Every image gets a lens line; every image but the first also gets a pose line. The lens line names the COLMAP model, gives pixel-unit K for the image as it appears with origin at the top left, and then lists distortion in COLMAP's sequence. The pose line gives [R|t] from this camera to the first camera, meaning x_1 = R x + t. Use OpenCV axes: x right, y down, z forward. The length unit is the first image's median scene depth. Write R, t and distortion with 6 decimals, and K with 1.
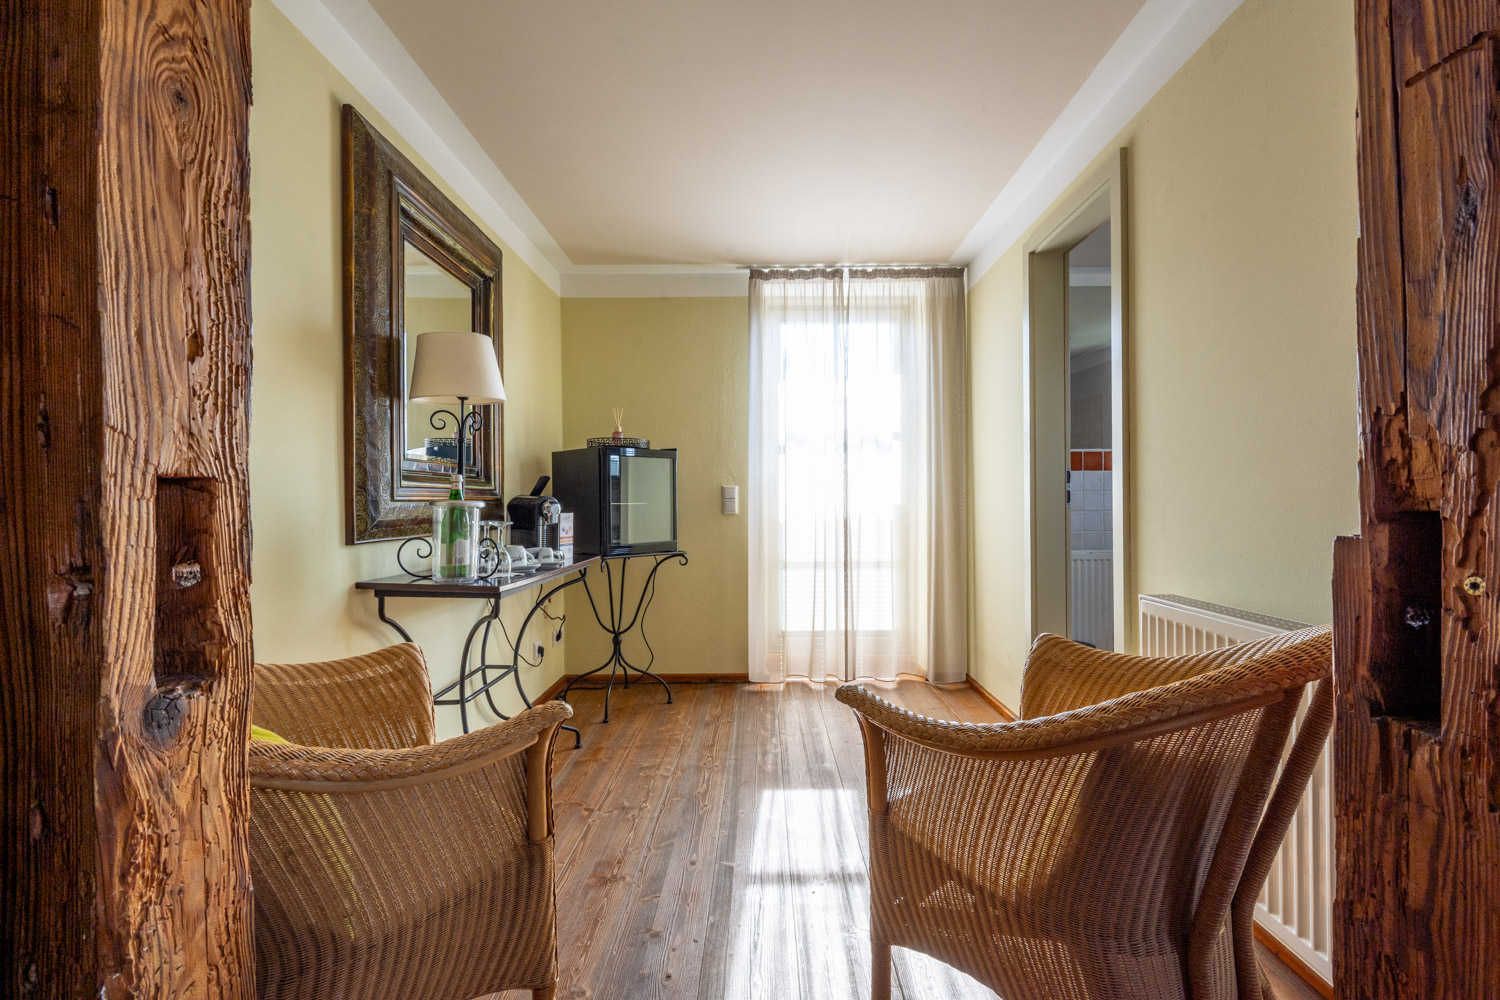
lens RADIAL K [[626.2, 0, 750.1], [0, 626.2, 505.1], [0, 0, 1]] dist [0.001226, -0.000790]
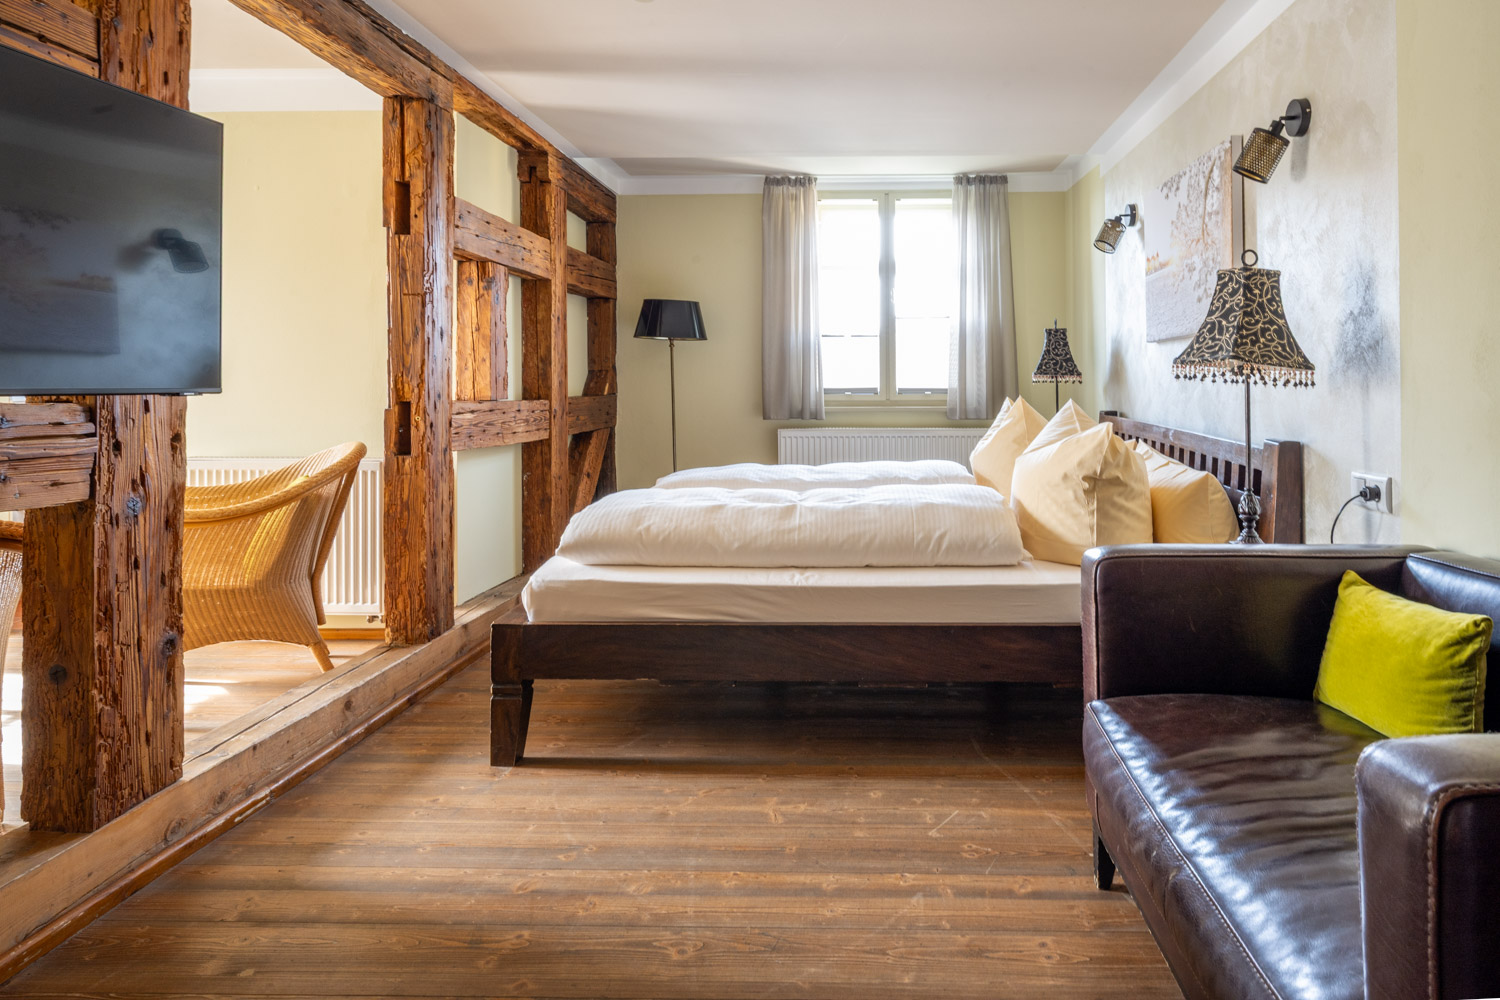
lens RADIAL K [[921.5, 0, 847.6], [0, 921.5, 368.2], [0, 0, 1]] dist [-0.001623, 0.000798]
pose [[0.023057, 0.010837, 0.999675, -0.819280], [0.007037, 0.999915, -0.011002, -0.019869], [-0.999709, 0.007288, 0.022978, -0.337139]]
